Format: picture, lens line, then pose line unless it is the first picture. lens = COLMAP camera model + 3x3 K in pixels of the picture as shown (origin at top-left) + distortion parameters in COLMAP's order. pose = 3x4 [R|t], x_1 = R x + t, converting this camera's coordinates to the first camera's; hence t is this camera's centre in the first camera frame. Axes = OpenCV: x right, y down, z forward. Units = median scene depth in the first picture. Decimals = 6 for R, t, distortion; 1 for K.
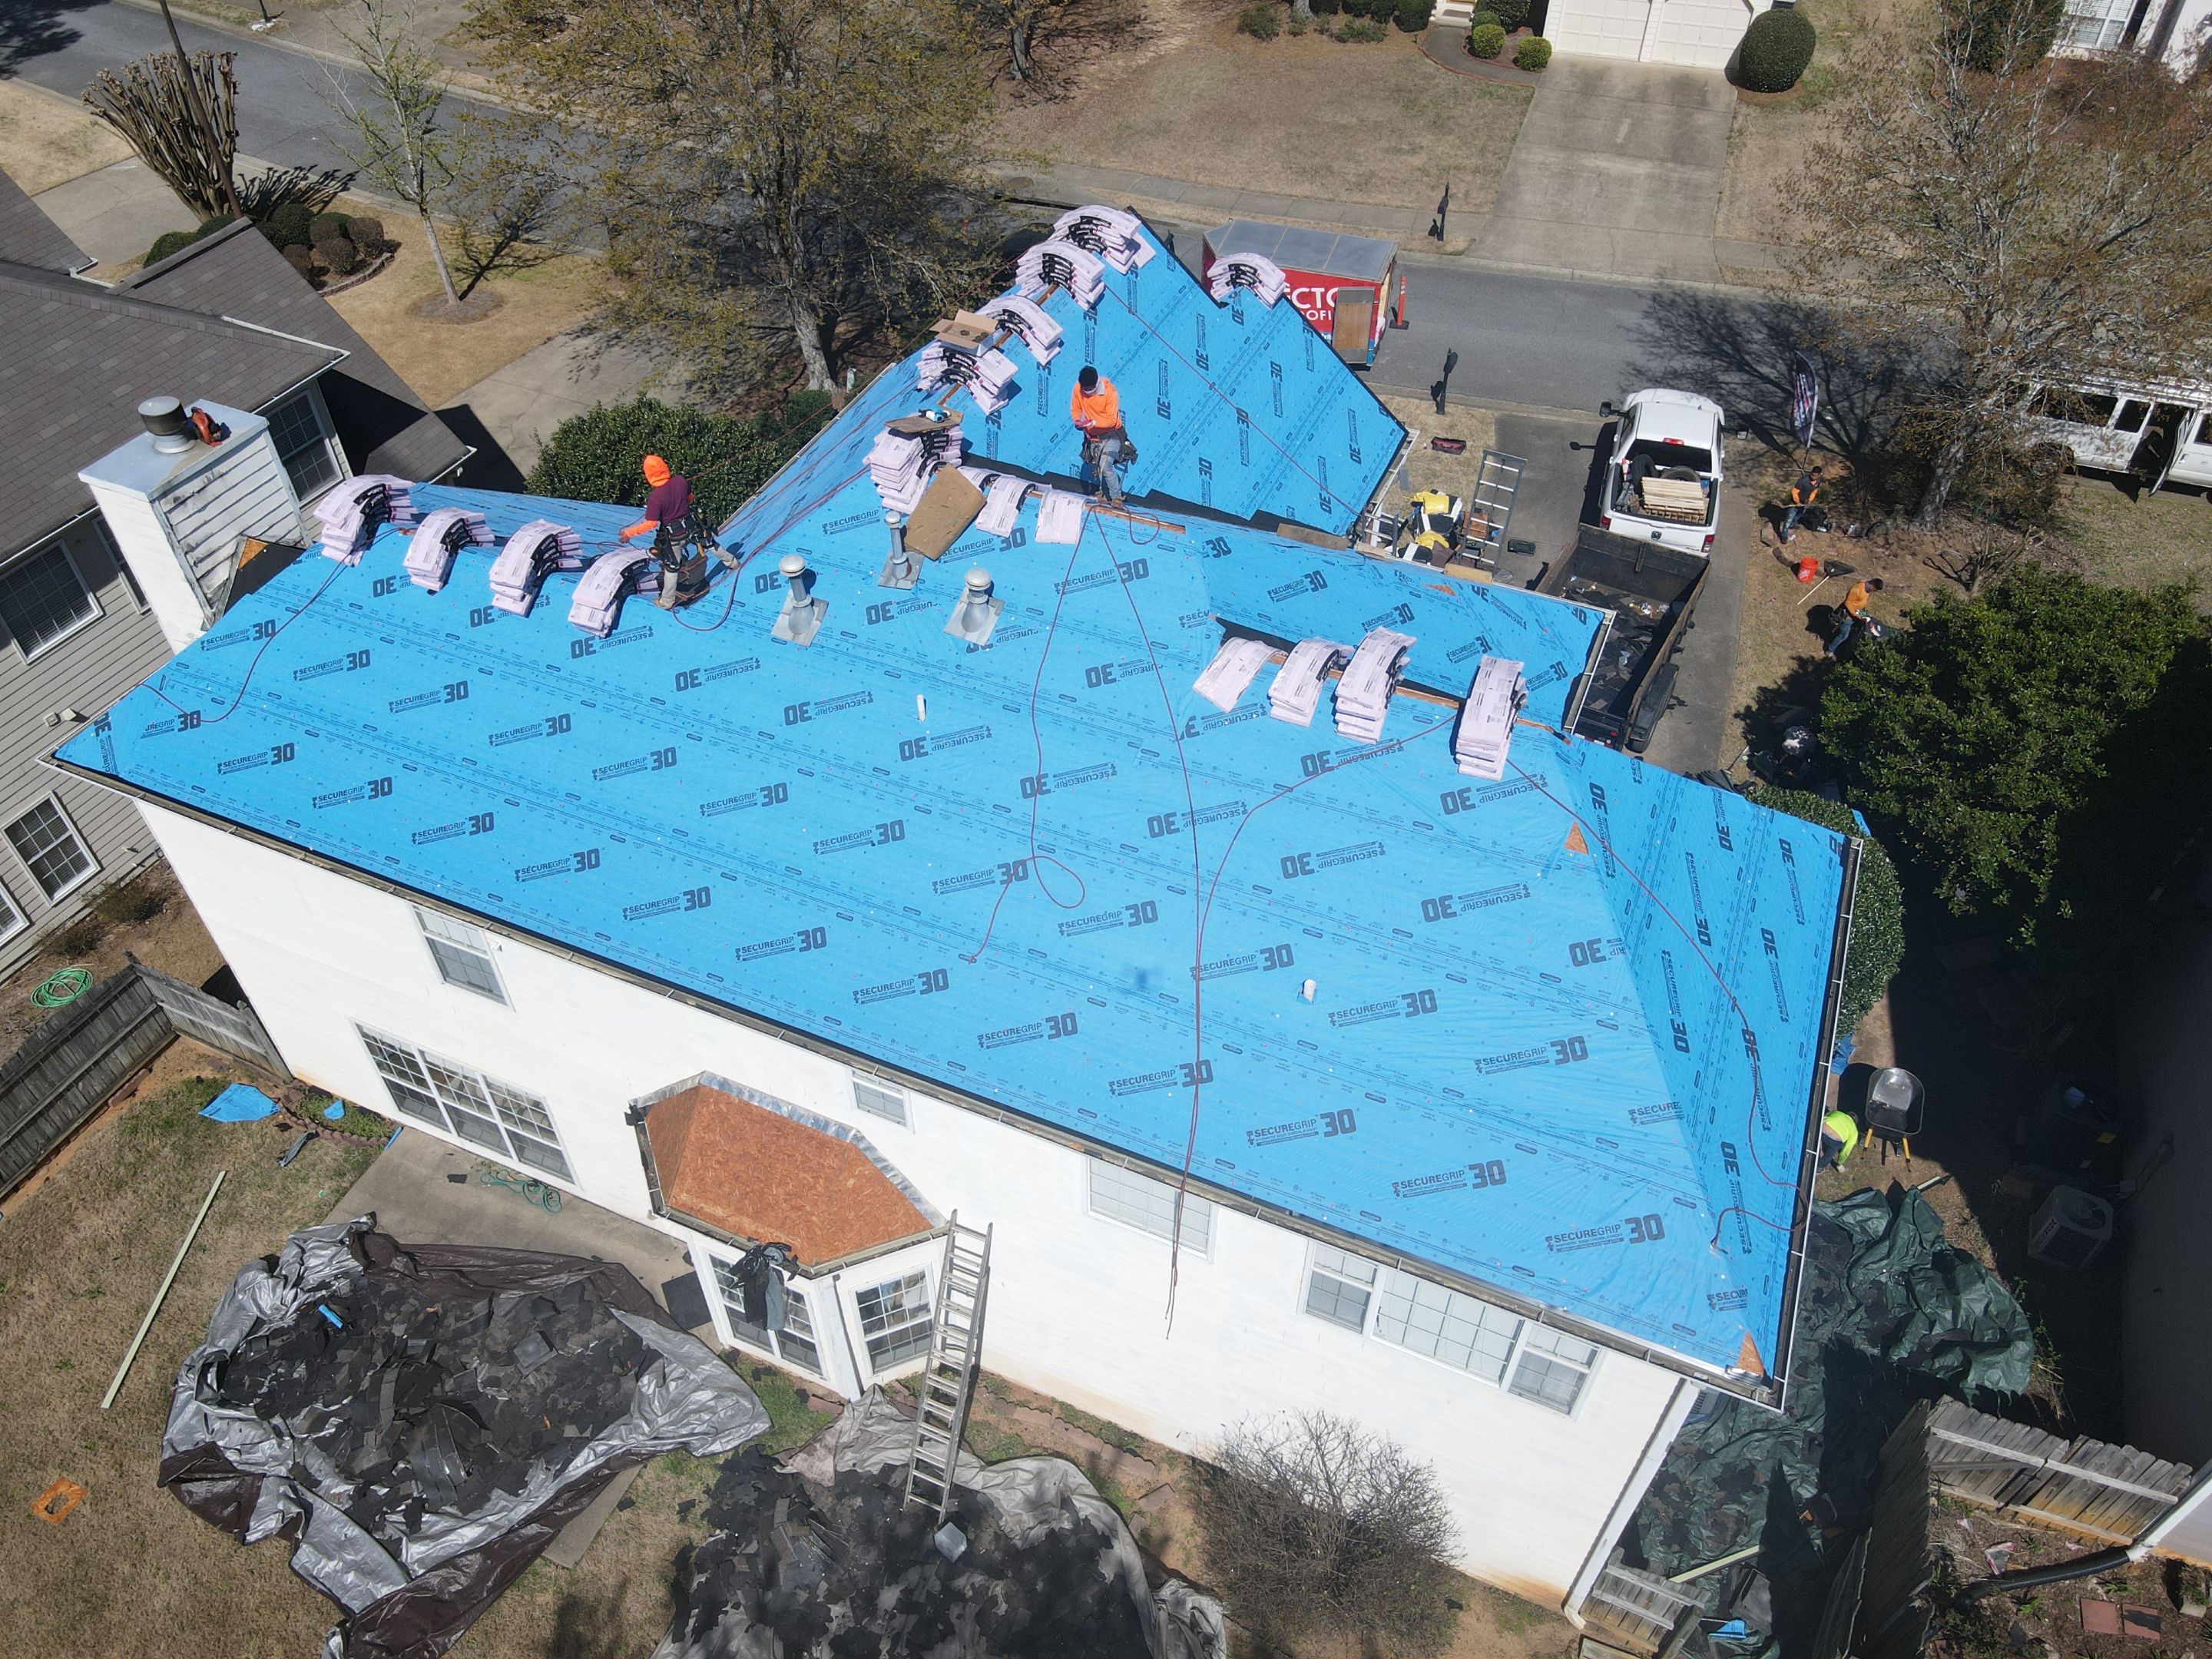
lens RADIAL K [[1597.9, 0, 1114.9], [0, 1597.9, 812.1], [0, 0, 1]] dist [0.006062, 0.003396]
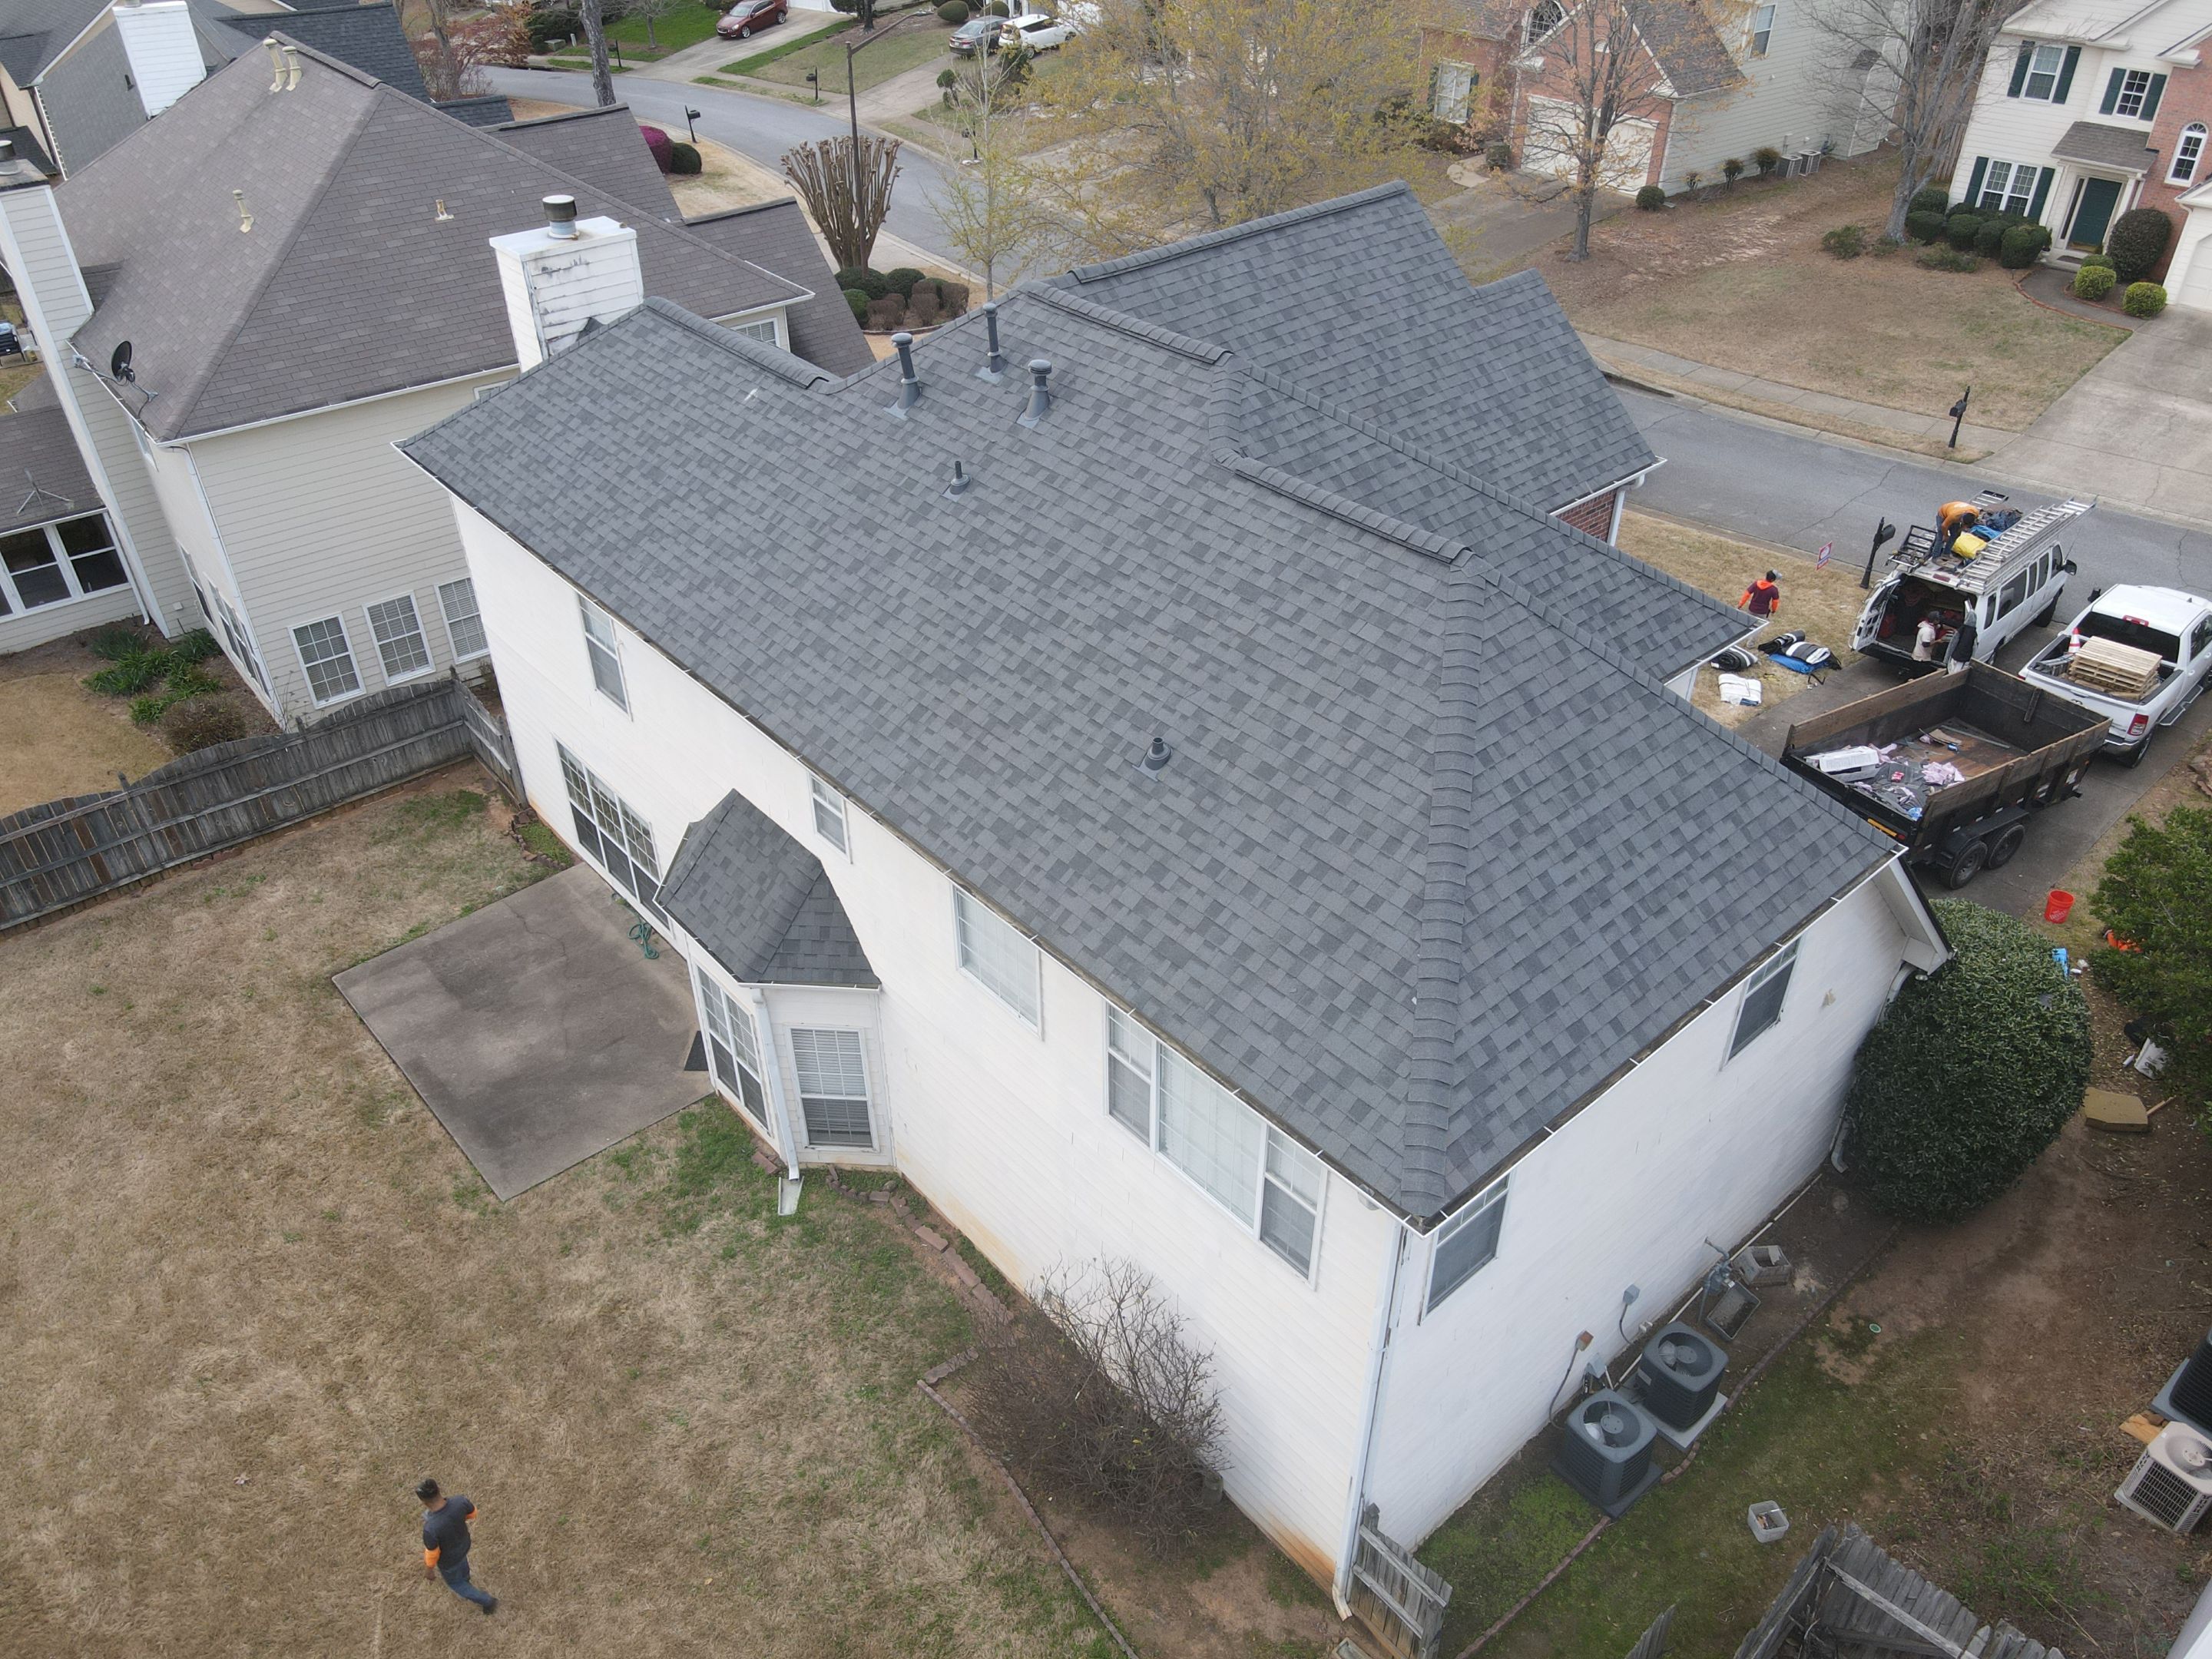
lens RADIAL K [[1607.6, 0, 1106.0], [0, 1607.6, 829.5], [0, 0, 1]] dist [0.007576, -0.011533]
pose [[0.901932, 0.247929, -0.353625, 0.306386], [-0.298031, 0.949901, -0.094157, 0.180224], [0.312564, 0.190315, 0.930636, 0.049034]]
